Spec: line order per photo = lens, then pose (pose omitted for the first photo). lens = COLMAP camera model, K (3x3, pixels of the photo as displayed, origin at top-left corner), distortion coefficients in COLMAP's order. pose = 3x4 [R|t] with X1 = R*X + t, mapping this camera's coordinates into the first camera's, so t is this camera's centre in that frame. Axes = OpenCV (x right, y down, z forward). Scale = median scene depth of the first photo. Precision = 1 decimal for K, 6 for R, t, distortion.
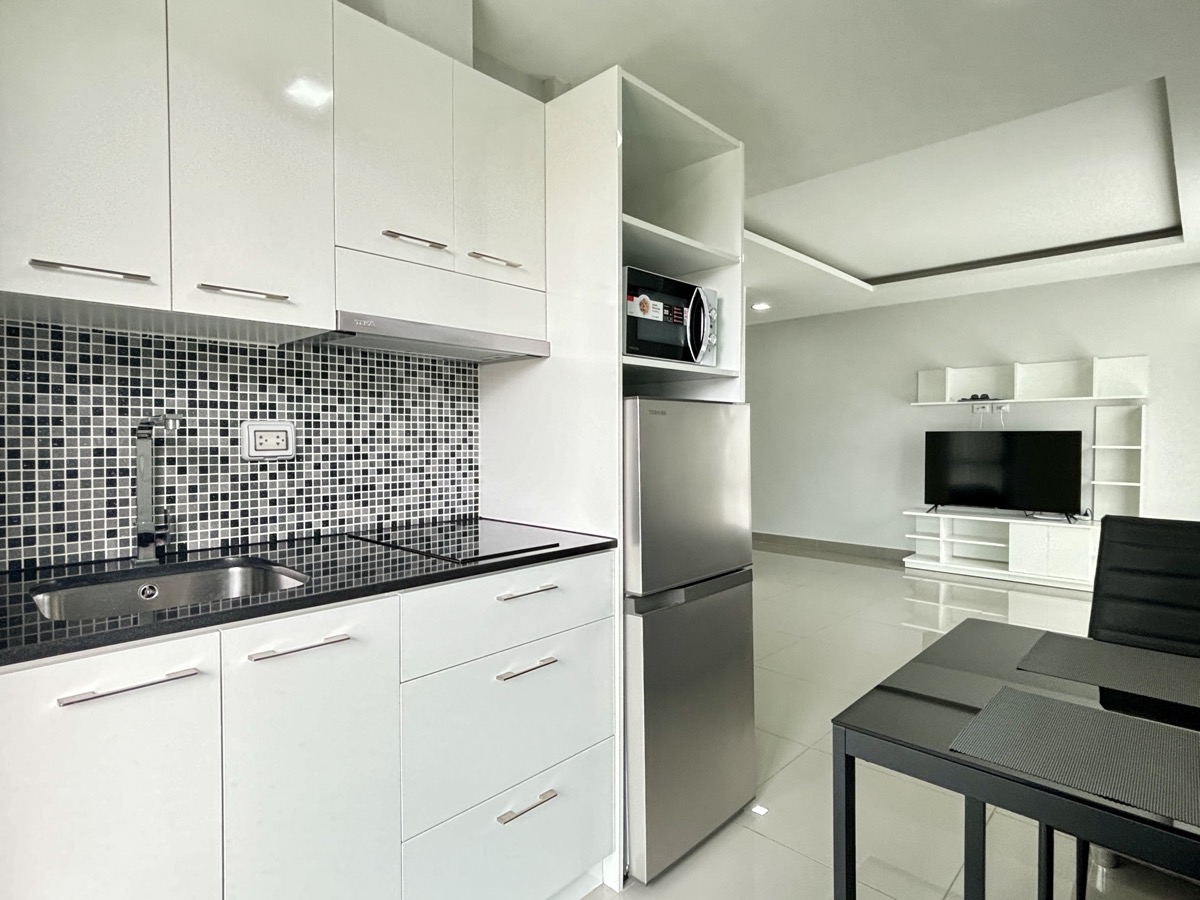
lens RADIAL K [[635.8, 0, 602.5], [0, 635.8, 450.5], [0, 0, 1]] dist [-0.001724, -0.001586]
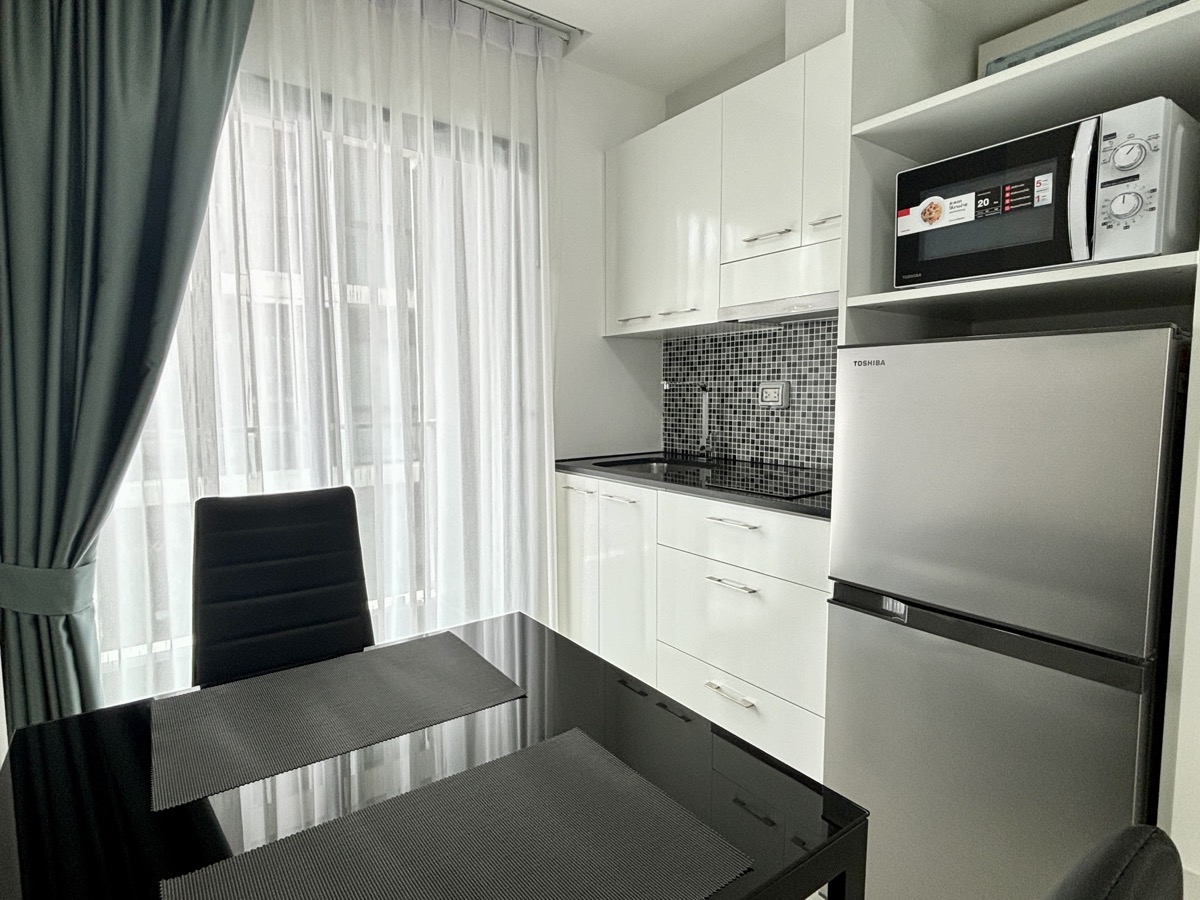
lens RADIAL K [[628.7, 0, 597.6], [0, 628.7, 446.8], [0, 0, 1]] dist [-0.001712, -0.000286]
pose [[-0.177529, 0.089905, -0.980000, 0.940797], [-0.016172, 0.995417, 0.094249, -0.025779], [0.983983, 0.032581, -0.175262, 0.832579]]
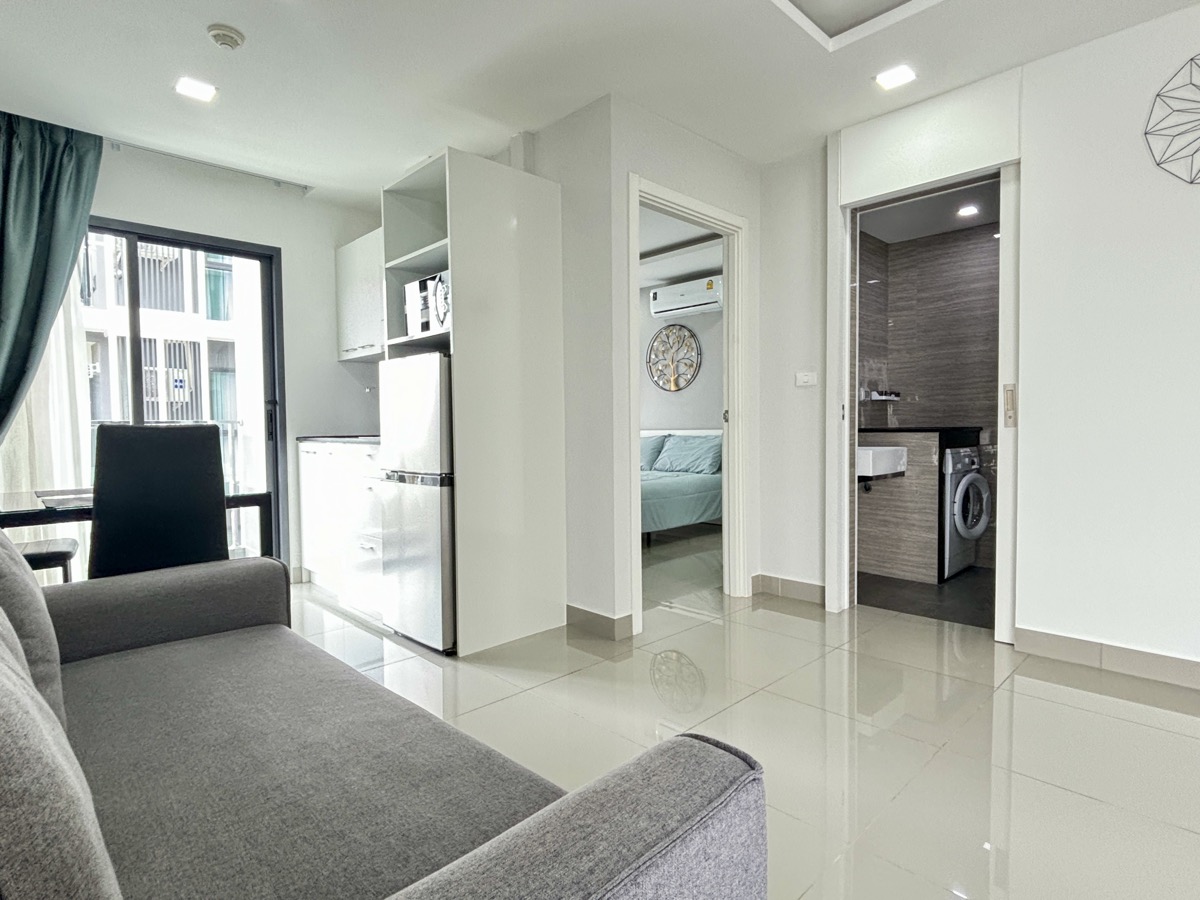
lens RADIAL K [[635.8, 0, 602.5], [0, 635.8, 450.5], [0, 0, 1]] dist [-0.001724, -0.001586]
pose [[-0.032794, 0.046933, -0.998360, 2.556113], [-0.011431, 0.998814, 0.047330, 0.142267], [0.999397, 0.012964, -0.032218, 2.315751]]
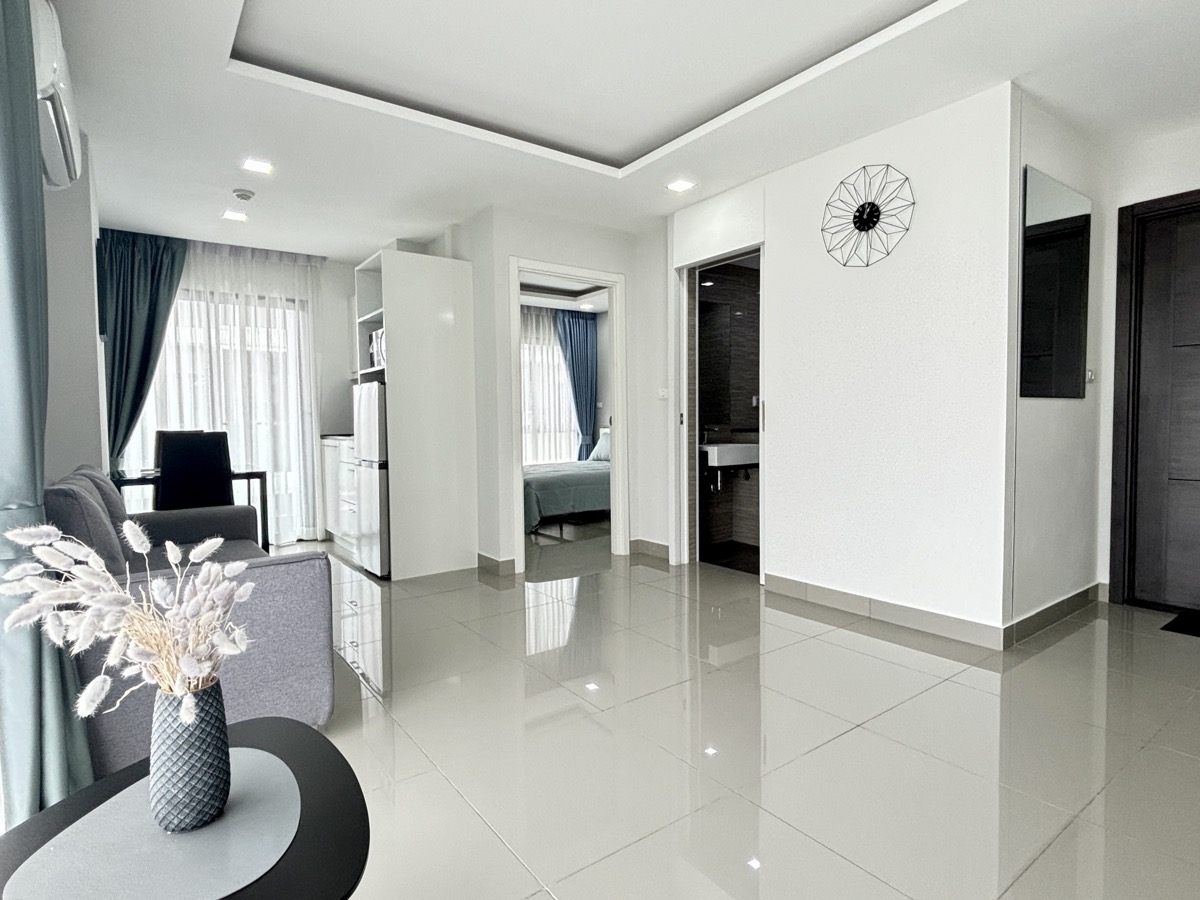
lens RADIAL K [[626.7, 0, 603.3], [0, 626.7, 445.5], [0, 0, 1]] dist [0.000877, -0.019420]
pose [[-0.163043, 0.050060, -0.985348, 3.590279], [-0.008812, 0.998598, 0.052192, 0.055982], [0.986580, 0.017192, -0.162374, 3.557209]]
